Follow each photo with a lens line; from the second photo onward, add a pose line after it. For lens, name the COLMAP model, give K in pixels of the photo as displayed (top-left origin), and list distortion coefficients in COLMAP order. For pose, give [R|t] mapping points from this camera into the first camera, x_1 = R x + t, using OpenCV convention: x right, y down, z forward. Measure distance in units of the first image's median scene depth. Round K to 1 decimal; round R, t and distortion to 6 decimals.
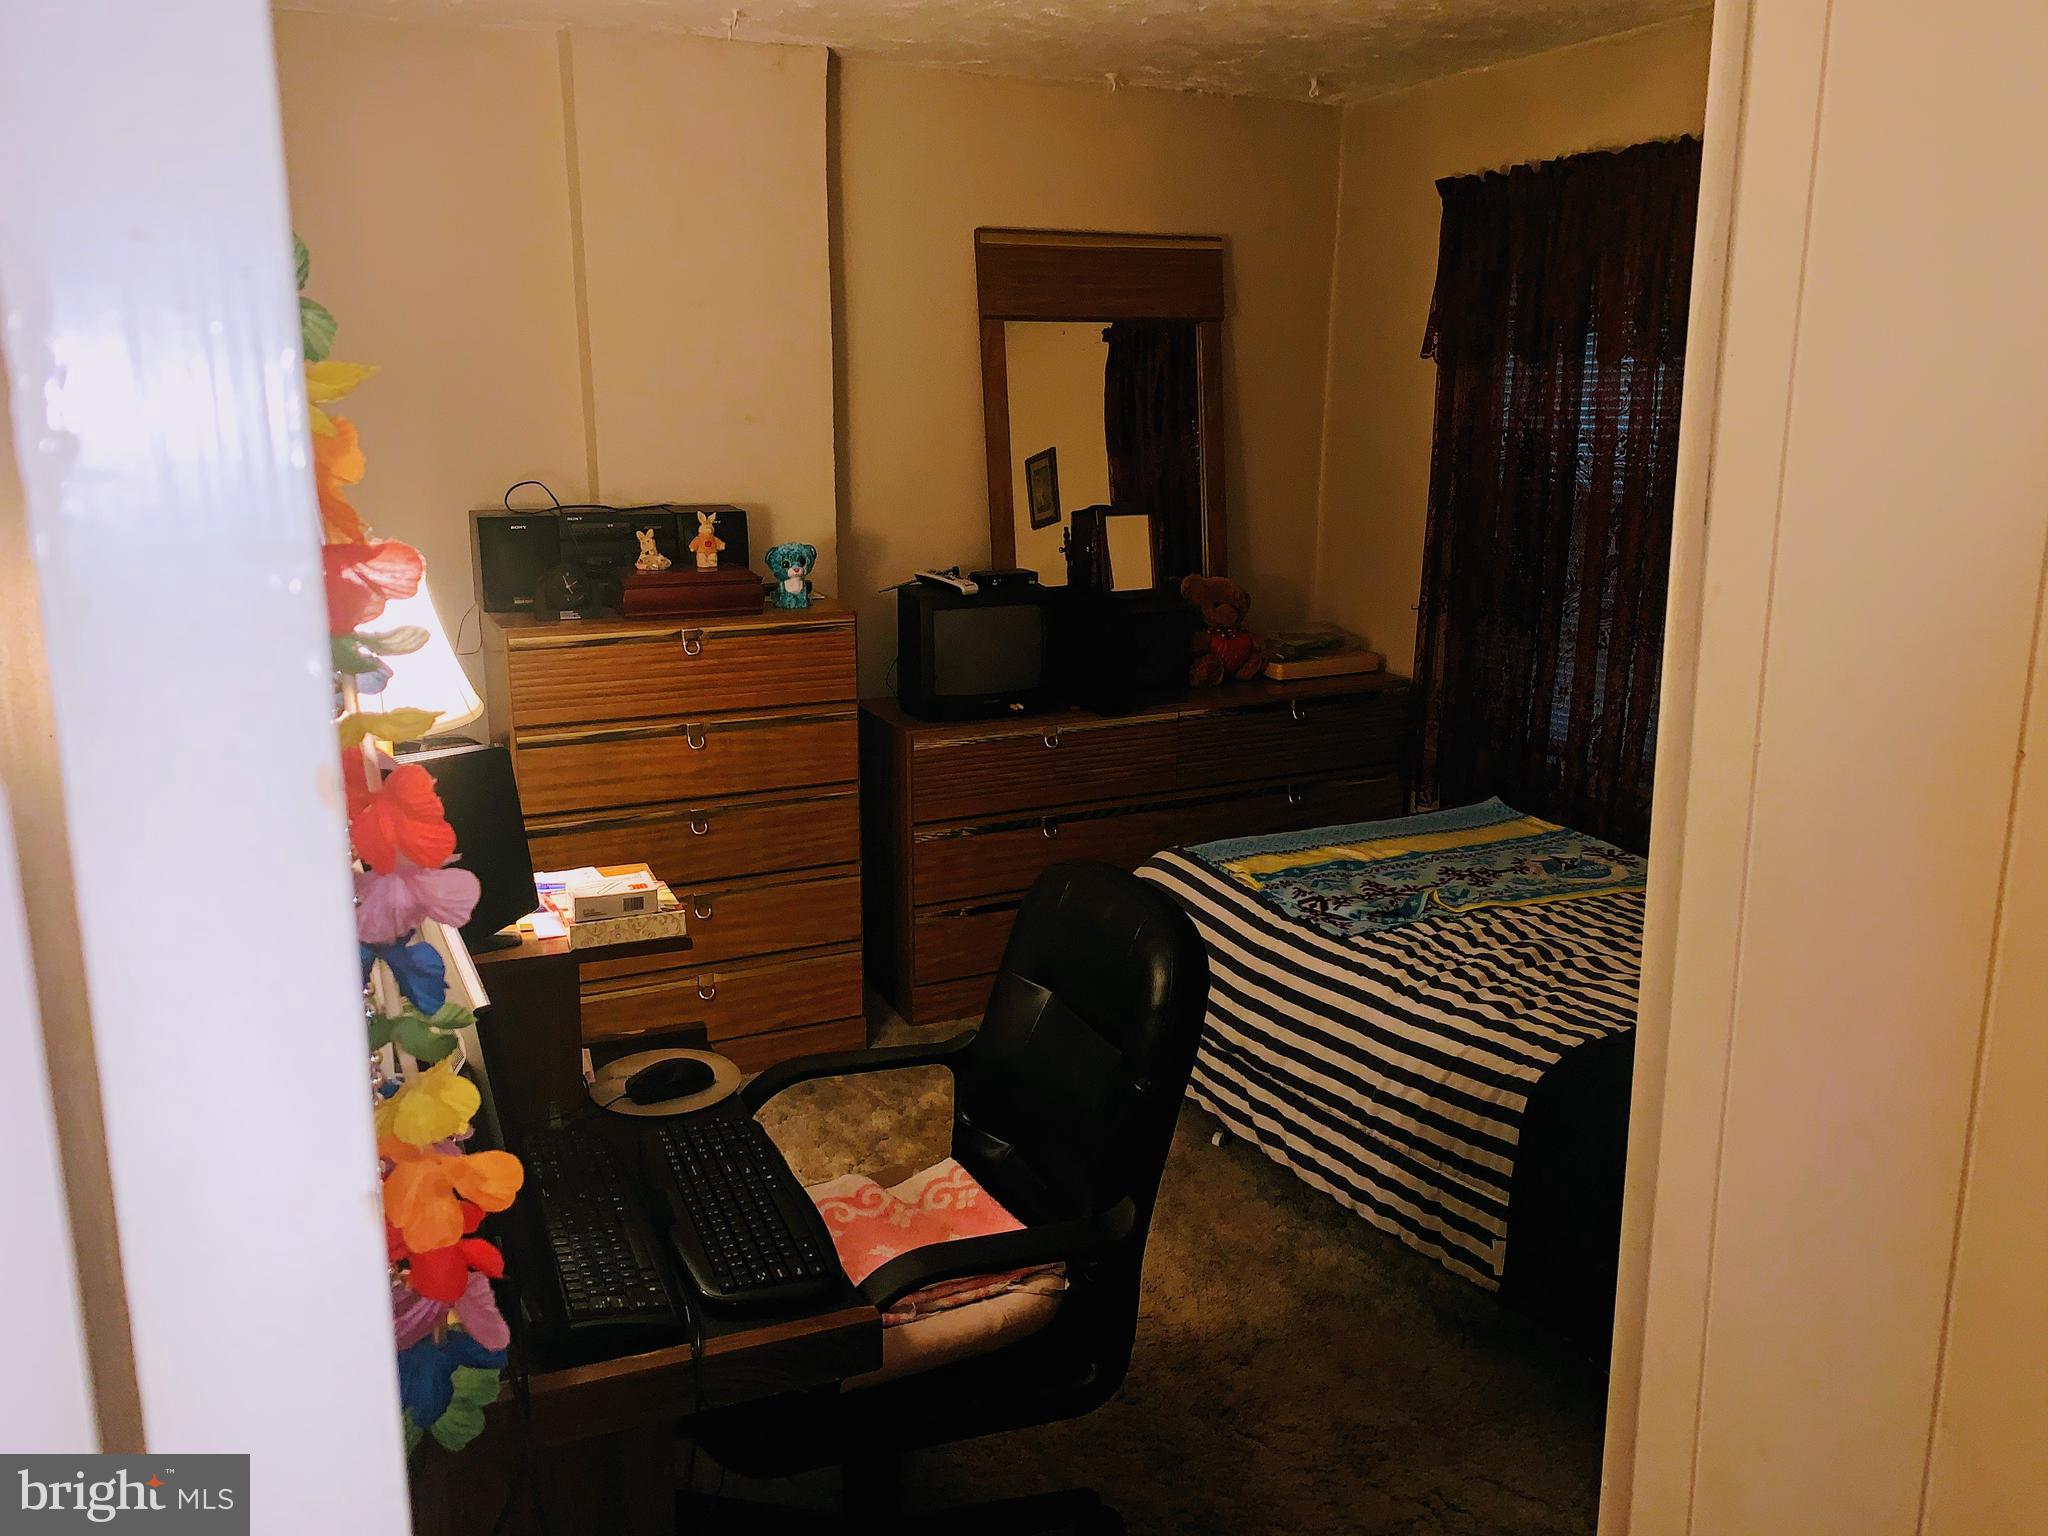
lens RADIAL K [[1585.3, 0, 976.2], [0, 1585.3, 707.3], [0, 0, 1]] dist [0.004287, -0.148053]
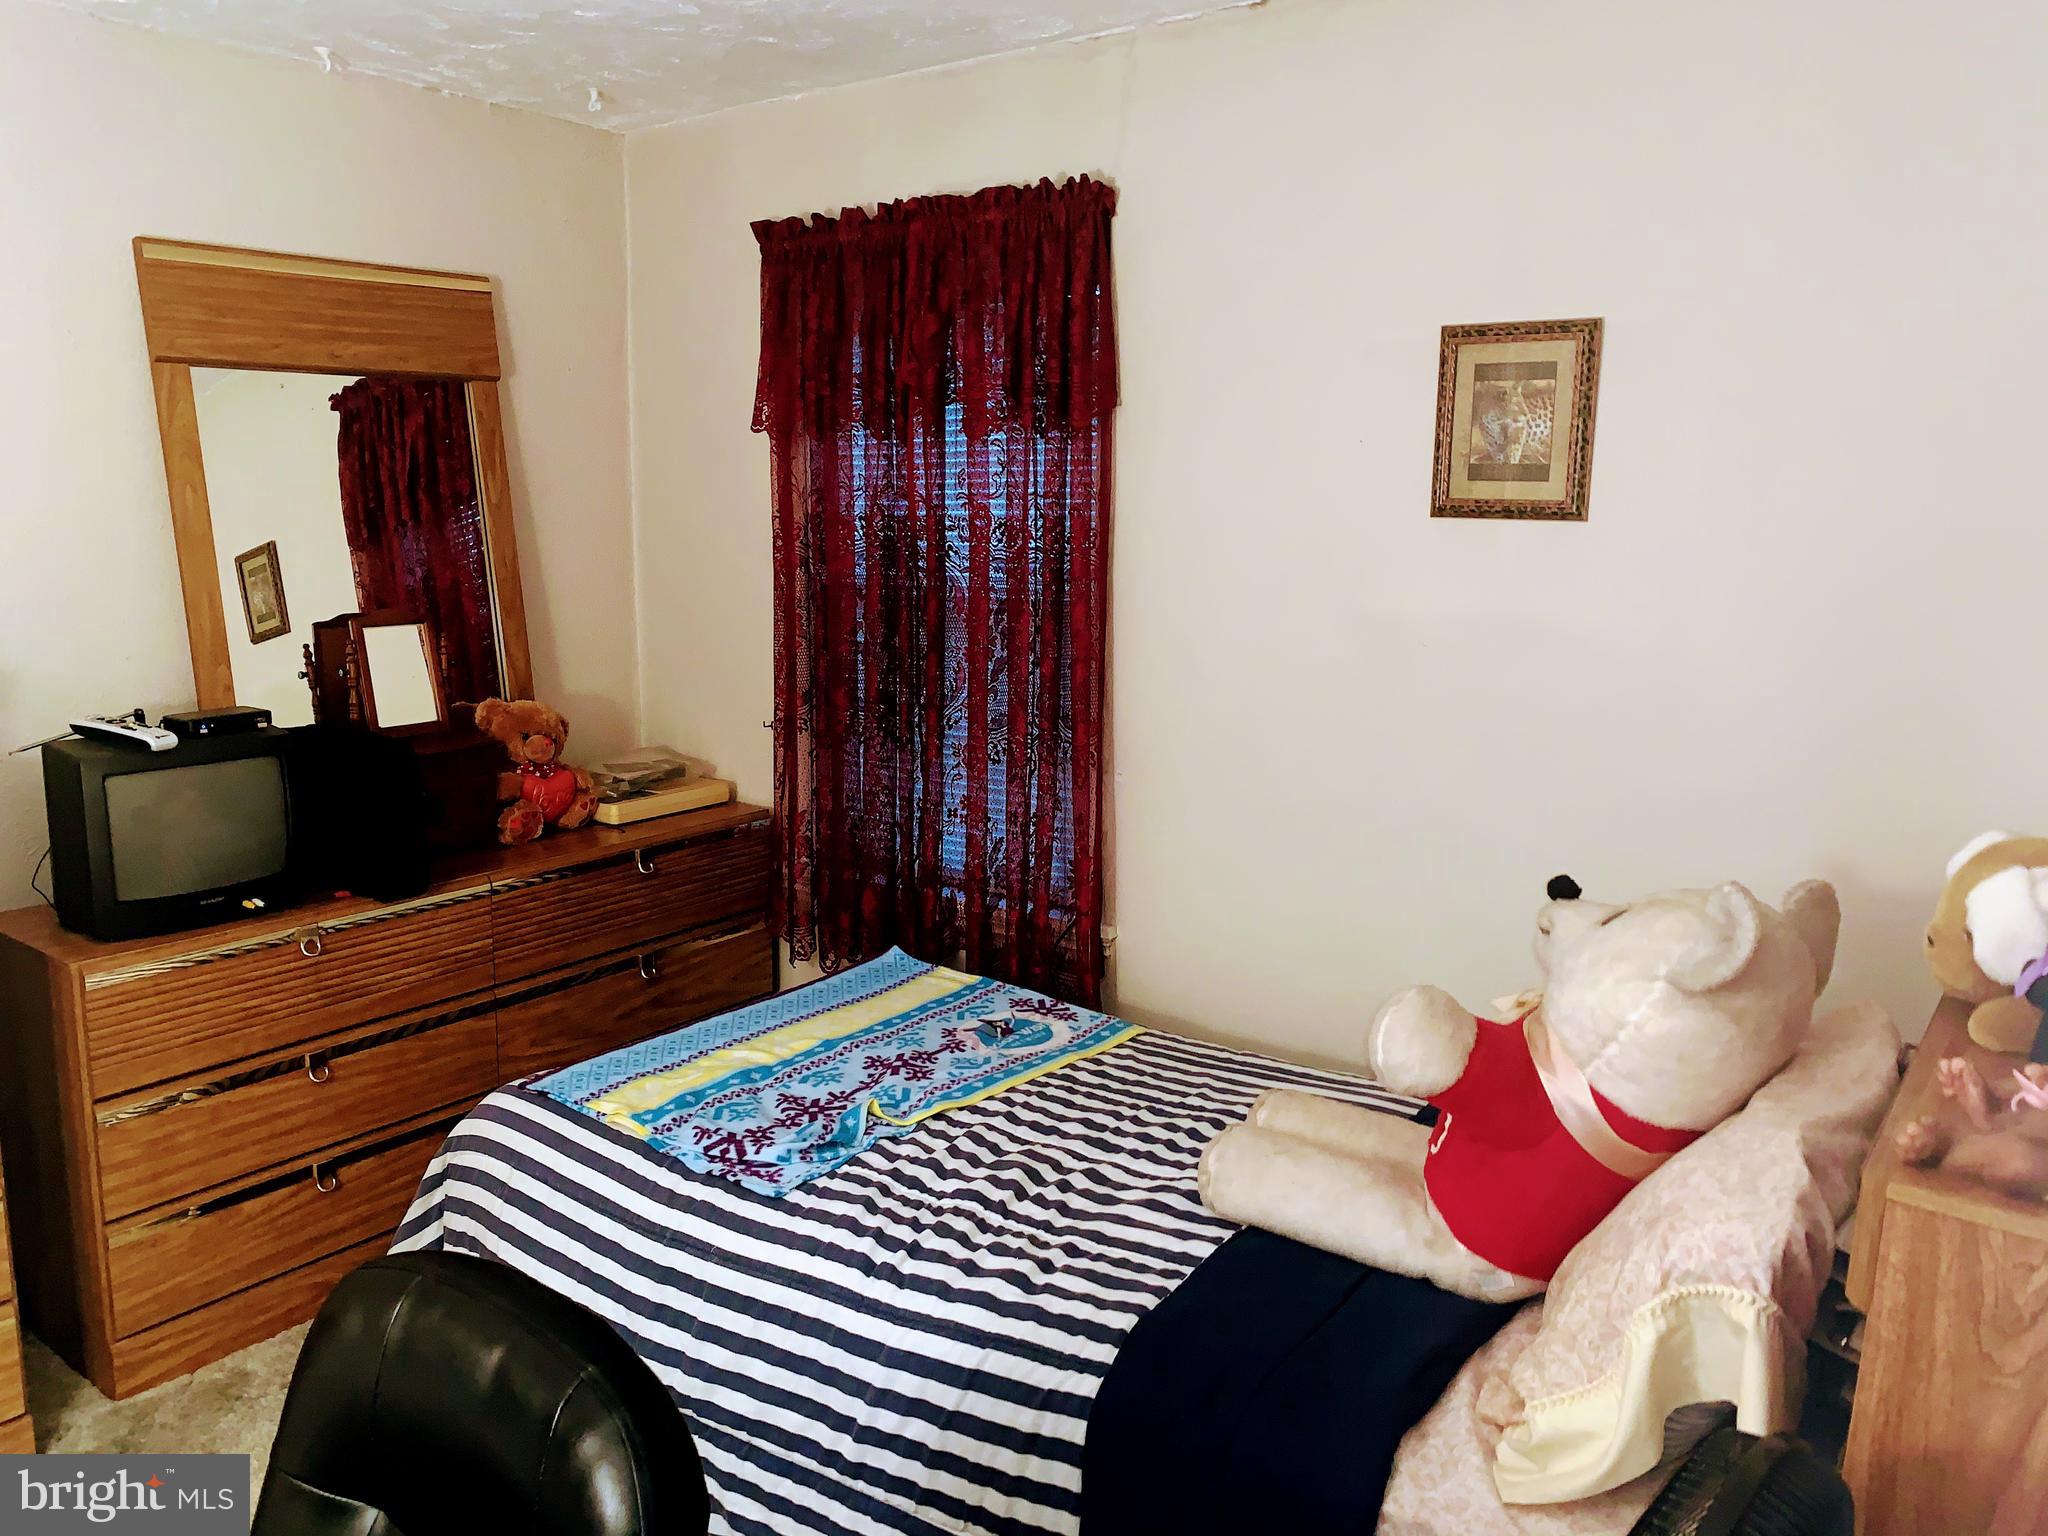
lens RADIAL K [[1551.8, 0, 1023.1], [0, 1551.8, 752.3], [0, 0, 1]] dist [0.052844, -0.060185]
pose [[0.880114, -0.069341, 0.469672, 0.005360], [0.082243, 0.996588, -0.006982, -0.041687], [-0.467585, 0.044772, 0.882813, 0.265274]]
